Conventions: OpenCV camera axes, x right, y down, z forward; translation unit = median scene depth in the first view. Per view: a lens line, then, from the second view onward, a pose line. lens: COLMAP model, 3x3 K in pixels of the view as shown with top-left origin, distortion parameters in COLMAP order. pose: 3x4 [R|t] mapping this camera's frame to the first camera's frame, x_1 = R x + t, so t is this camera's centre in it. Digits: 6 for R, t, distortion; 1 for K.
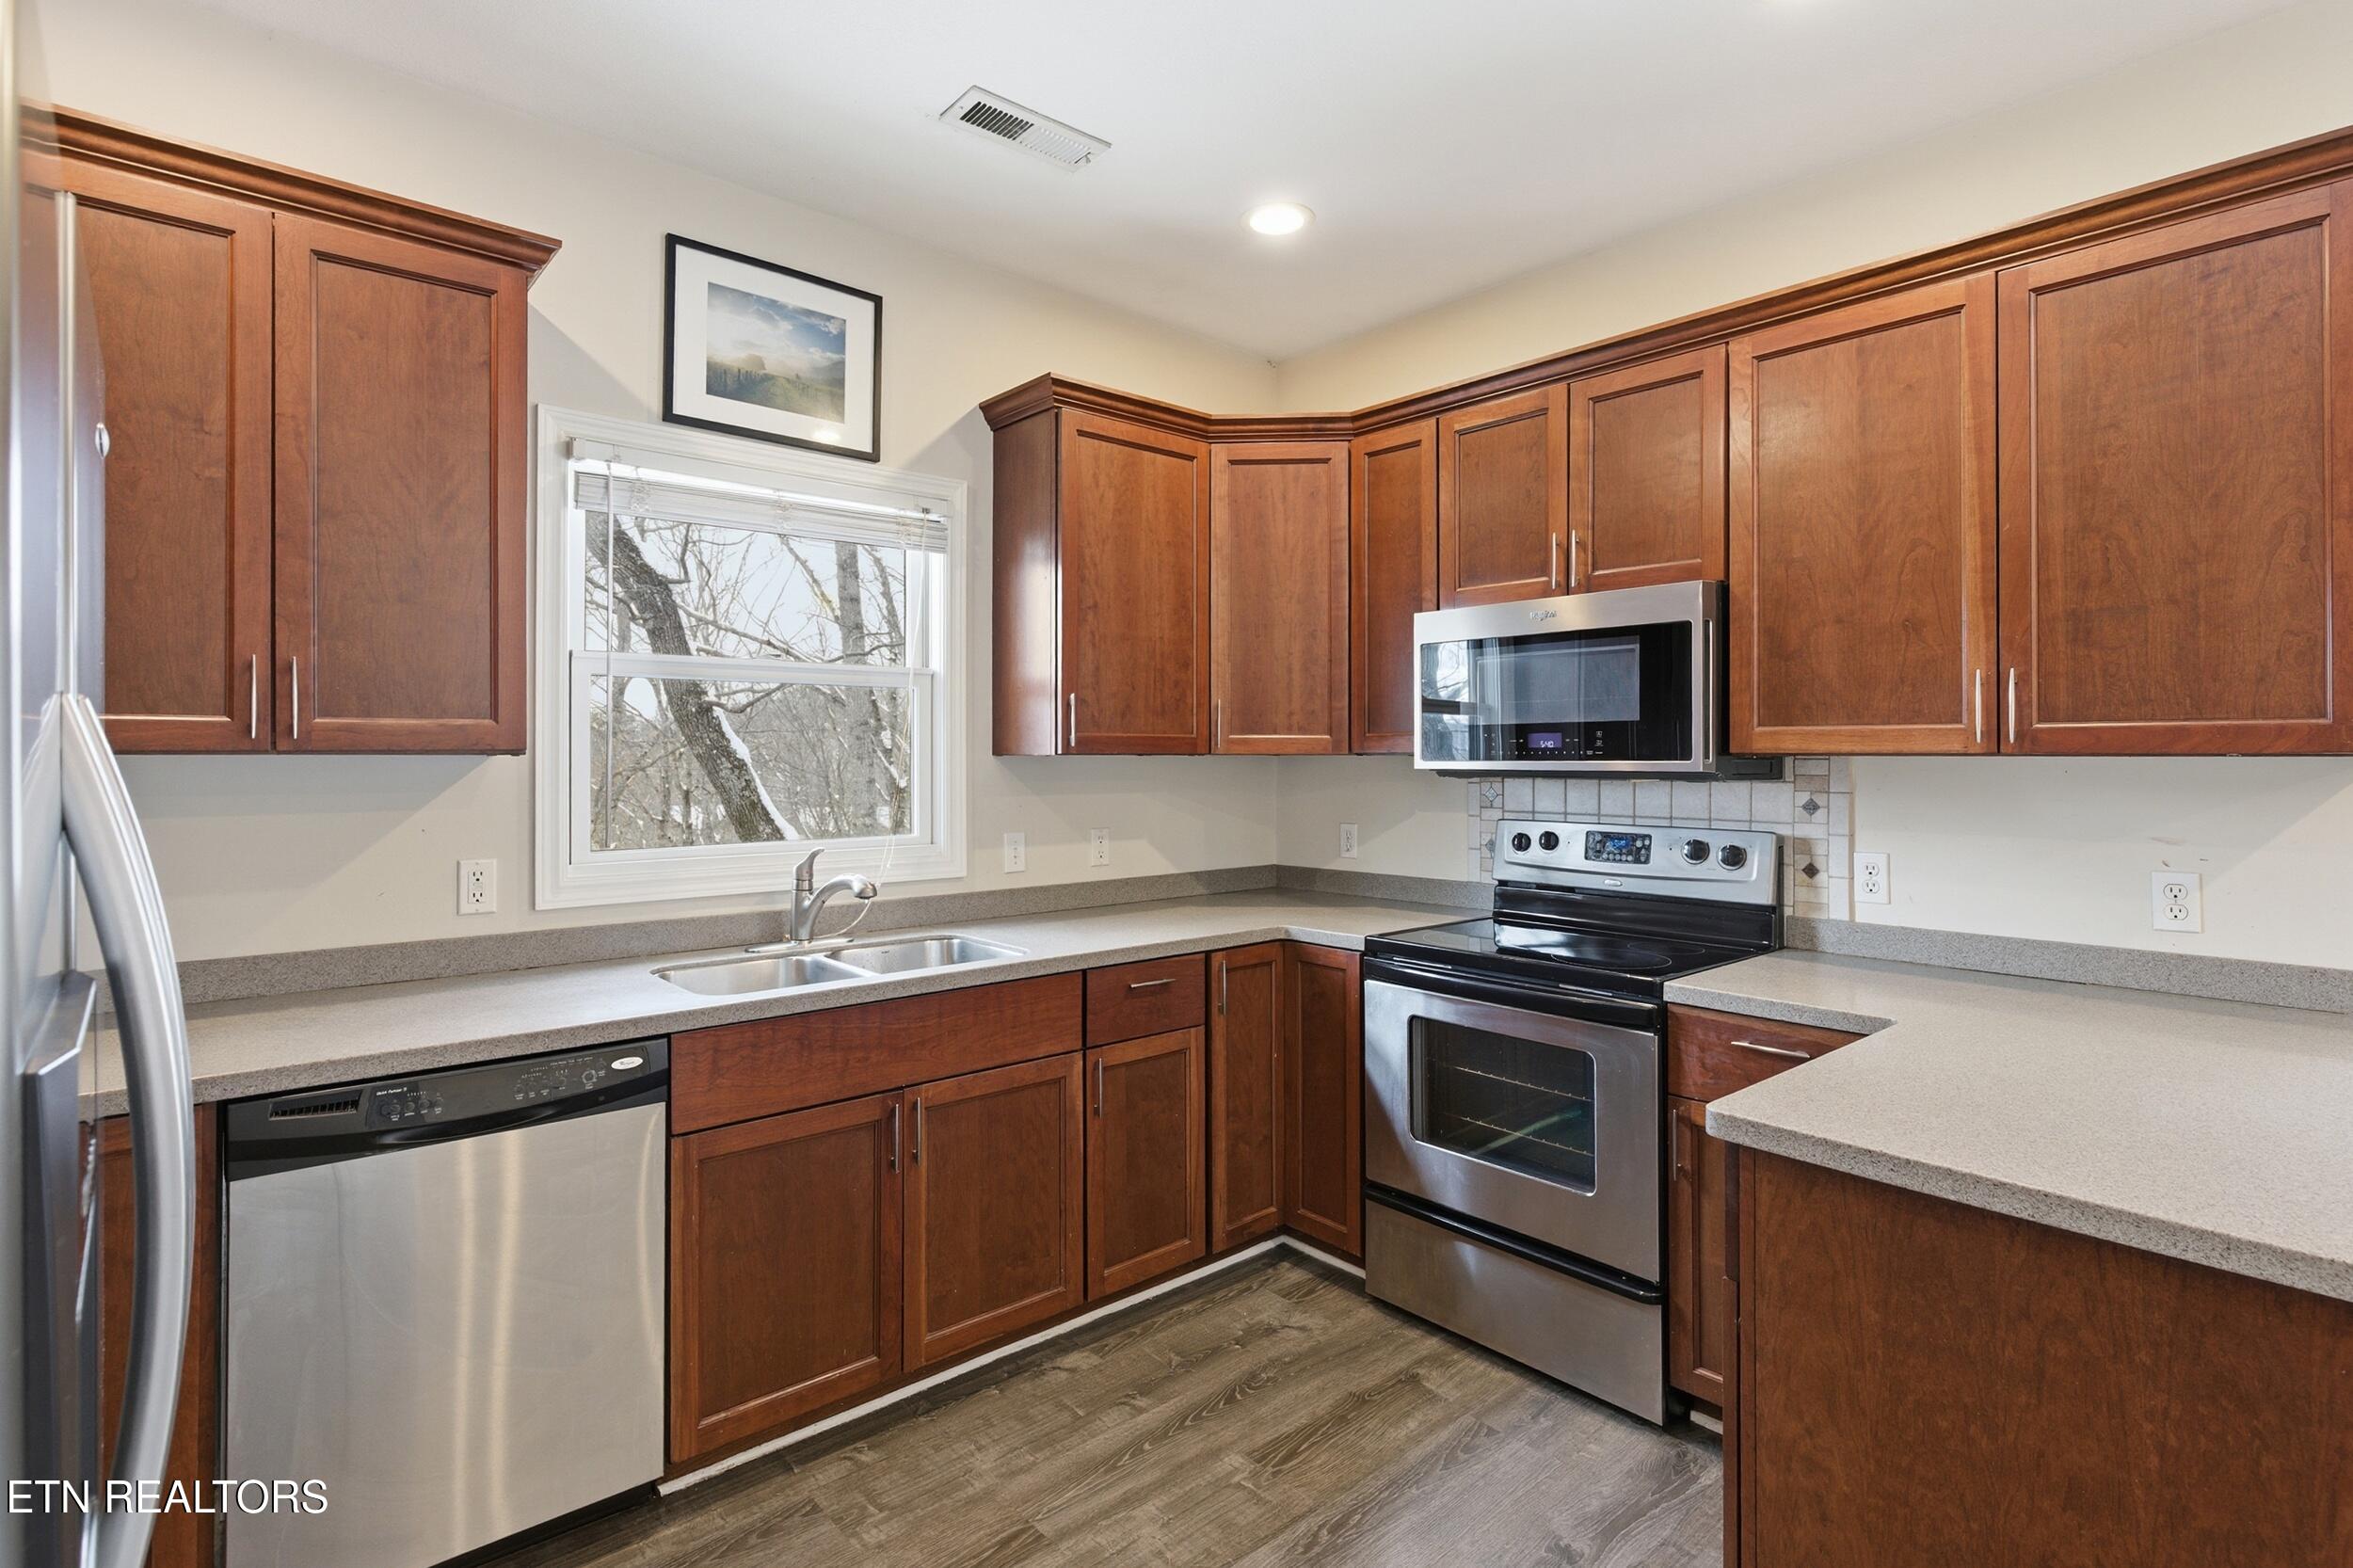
lens RADIAL K [[1142.1, 0, 1184.8], [0, 1142.1, 748.9], [0, 0, 1]] dist [0.000544, 0.000311]
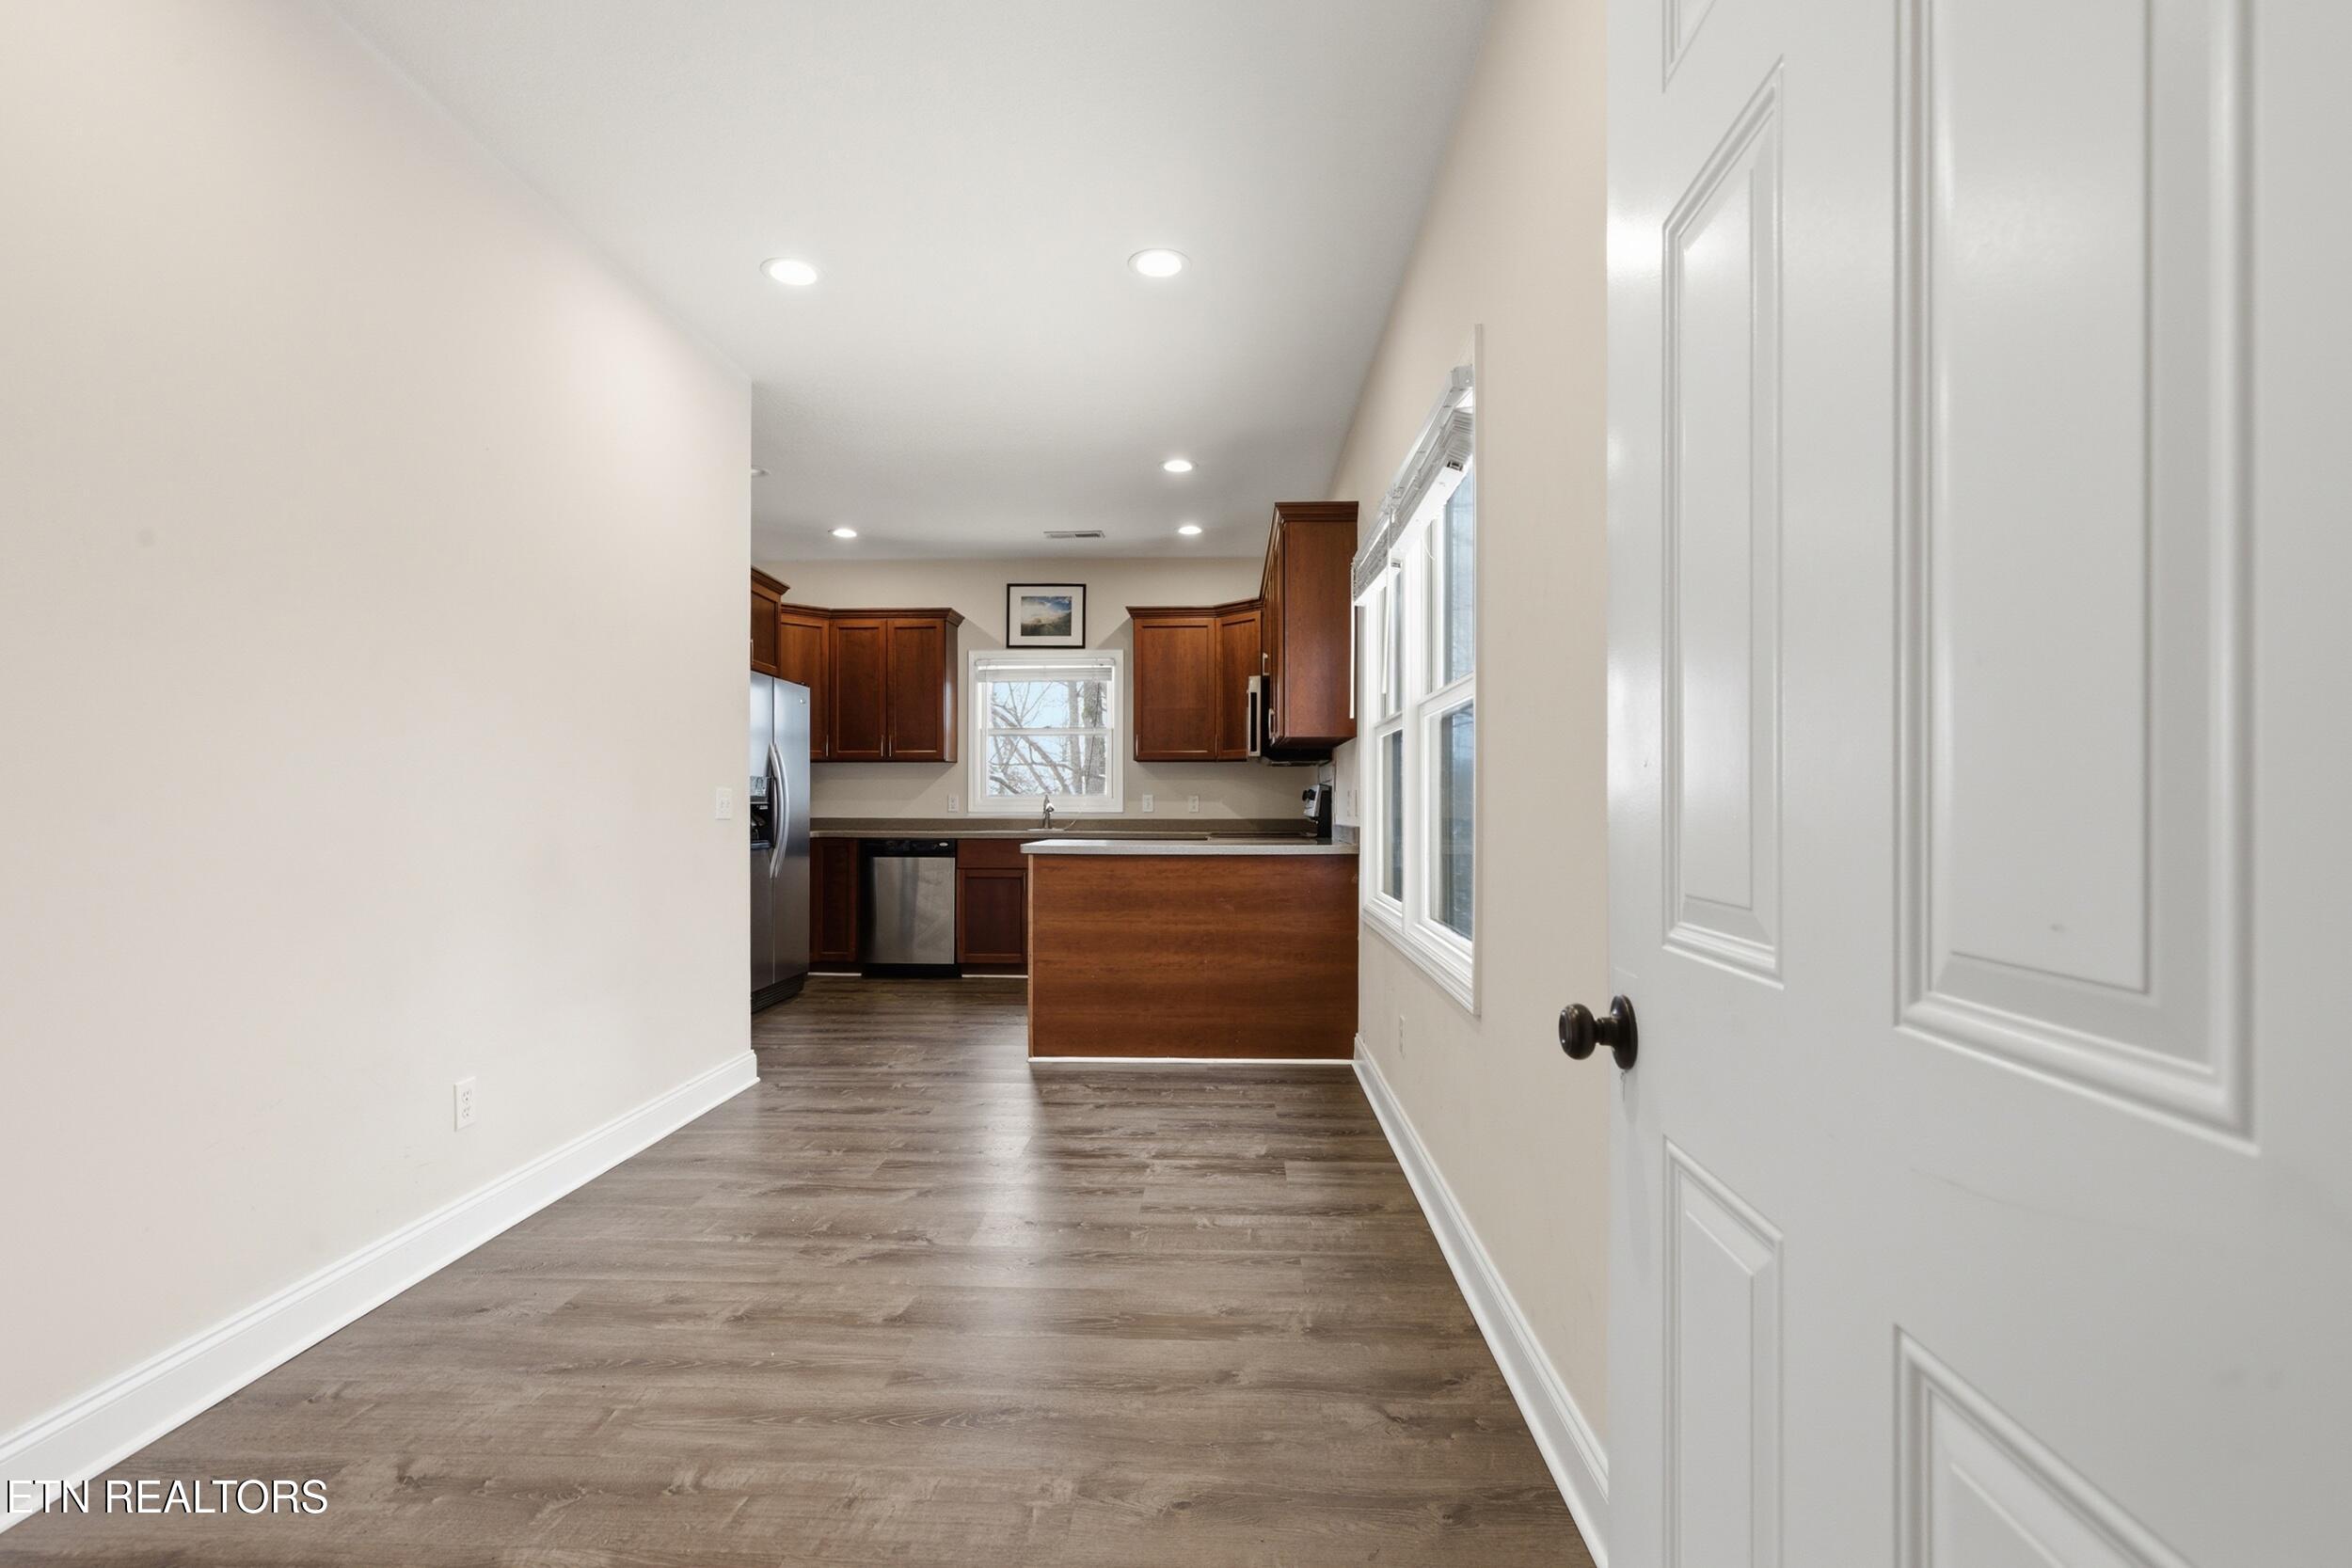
lens RADIAL K [[1108.7, 0, 1198.7], [0, 1108.7, 806.7], [0, 0, 1]] dist [0.001320, 0.000321]
pose [[0.724856, 0.000269, -0.688900, 1.948406], [0.003429, 0.999986, 0.003999, 0.115216], [0.688891, -0.005261, 0.724845, -0.757951]]
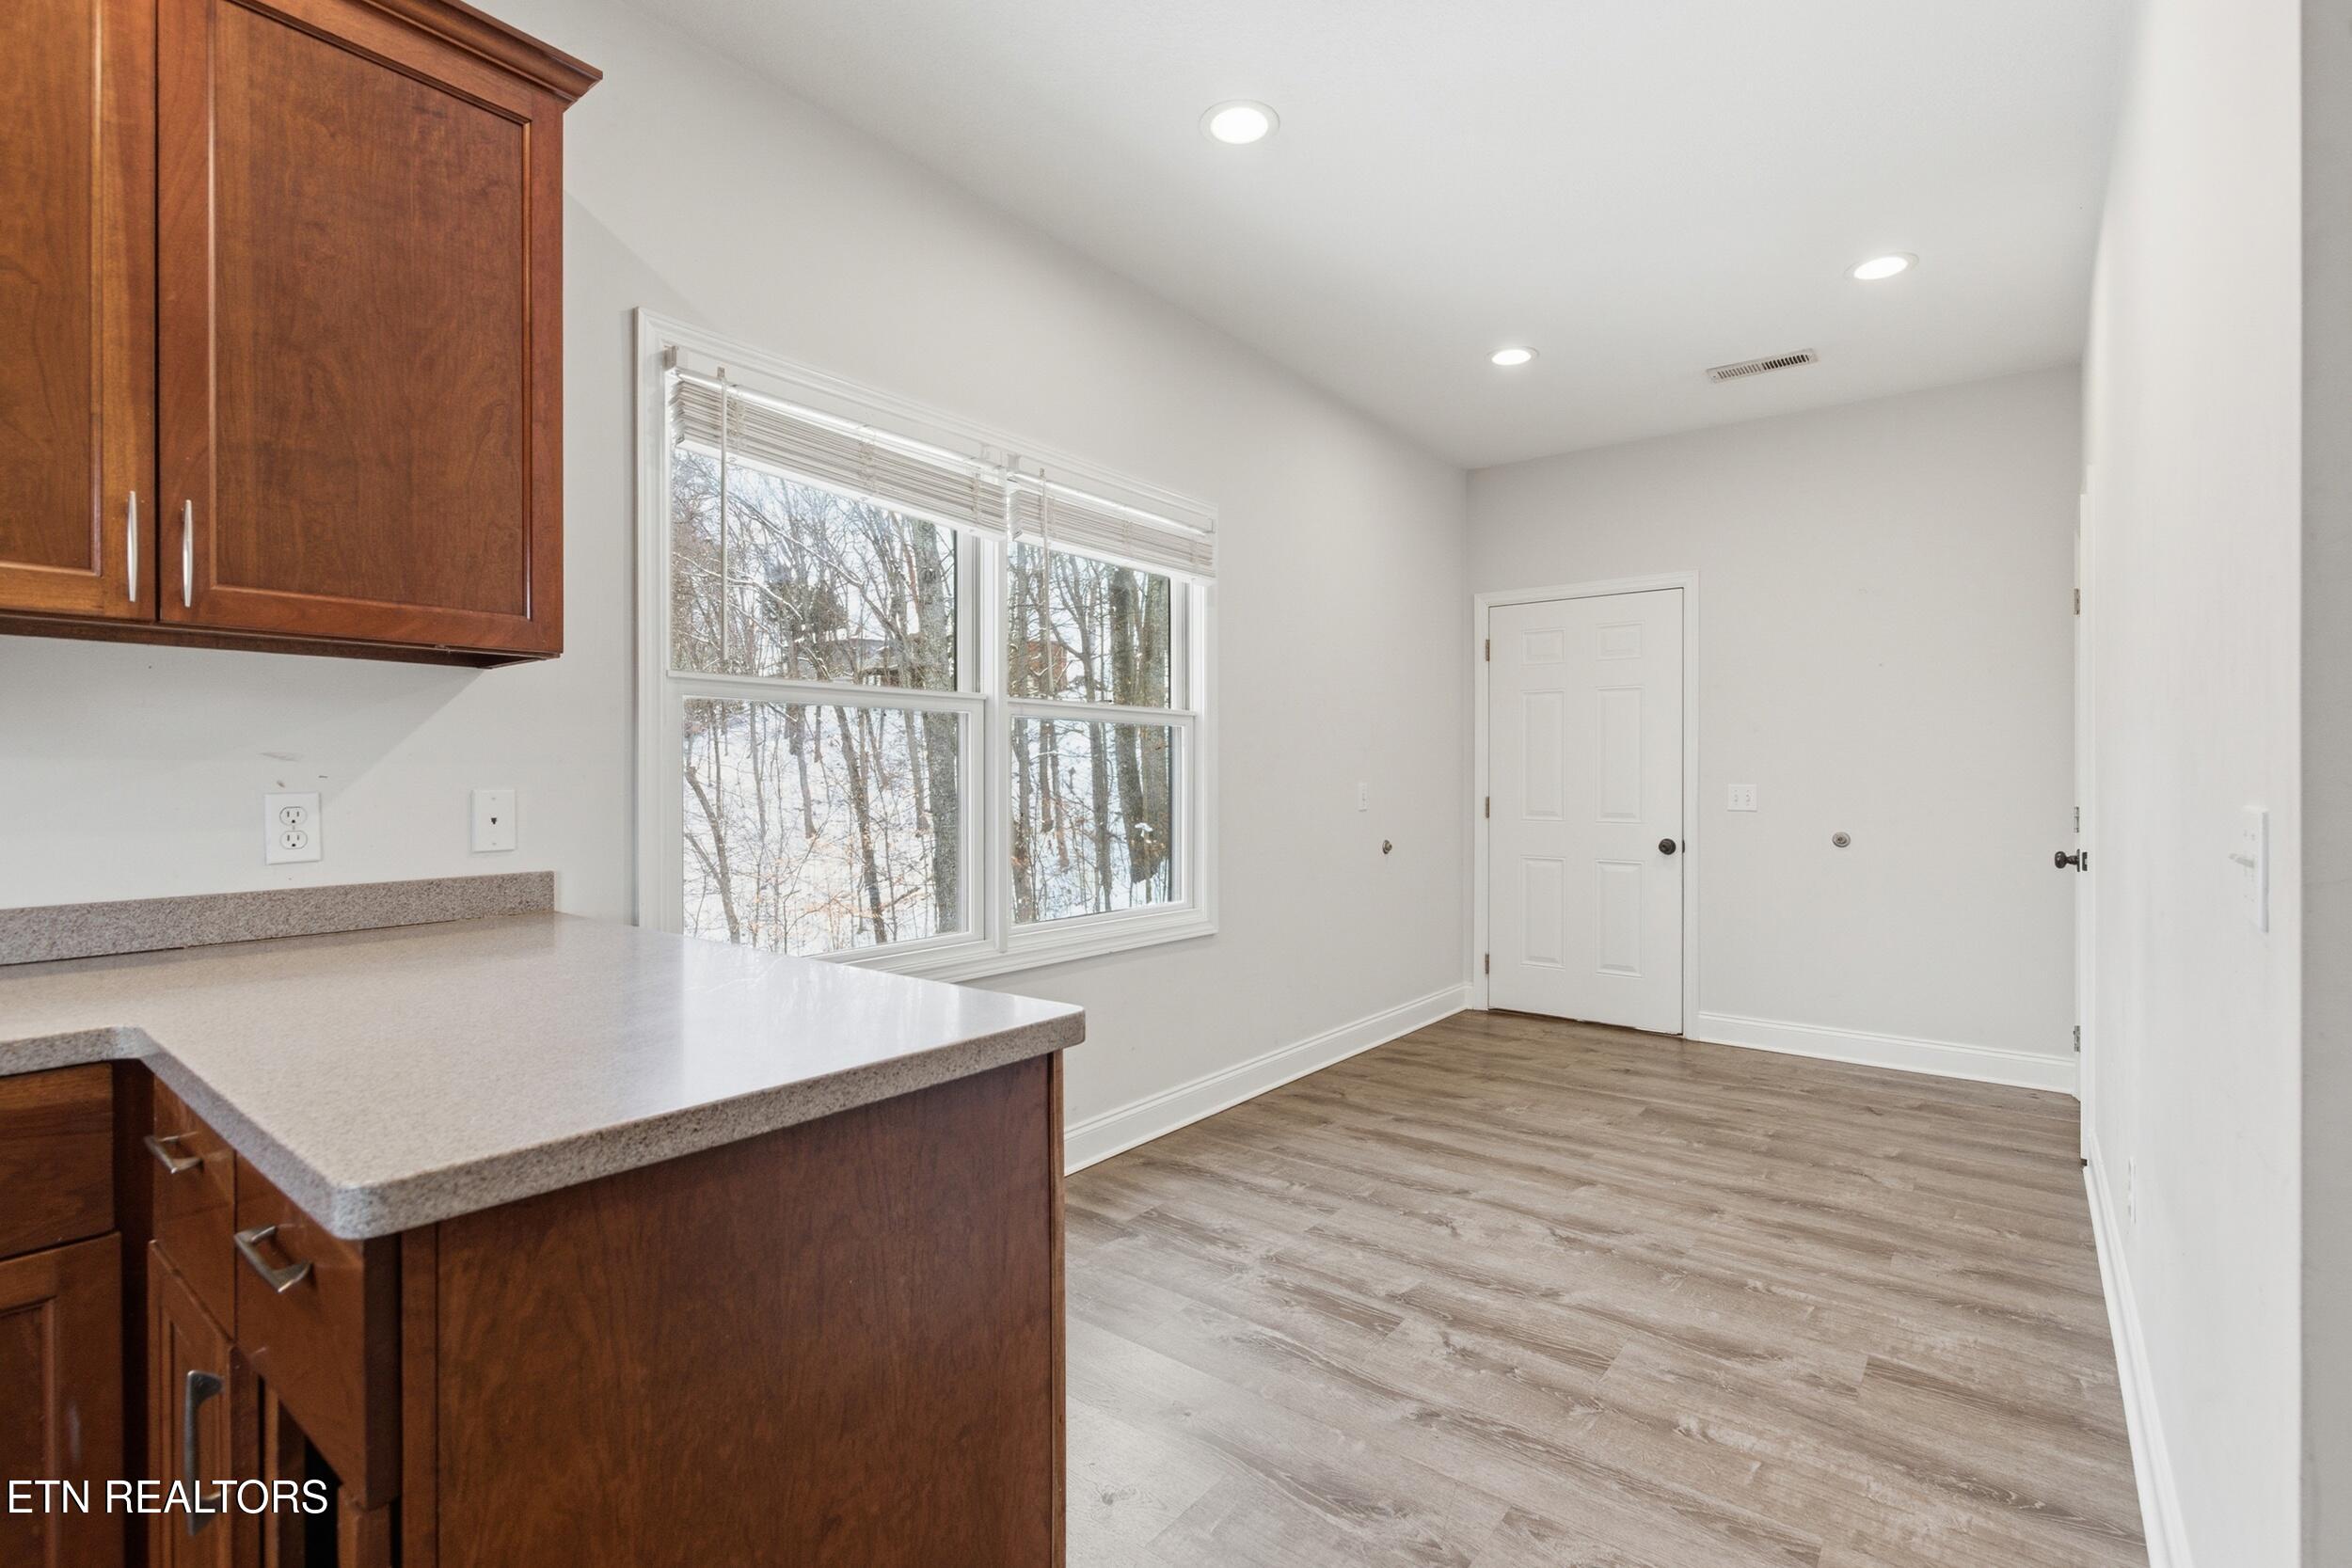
lens RADIAL K [[1075.5, 0, 1179.7], [0, 1075.5, 778.0], [0, 0, 1]] dist [-0.000506, 0.000092]
pose [[-0.177511, -0.001823, 0.984117, -0.031296], [-0.002924, 0.999995, 0.001324, 0.082470], [-0.984114, -0.002643, -0.177516, 0.434320]]
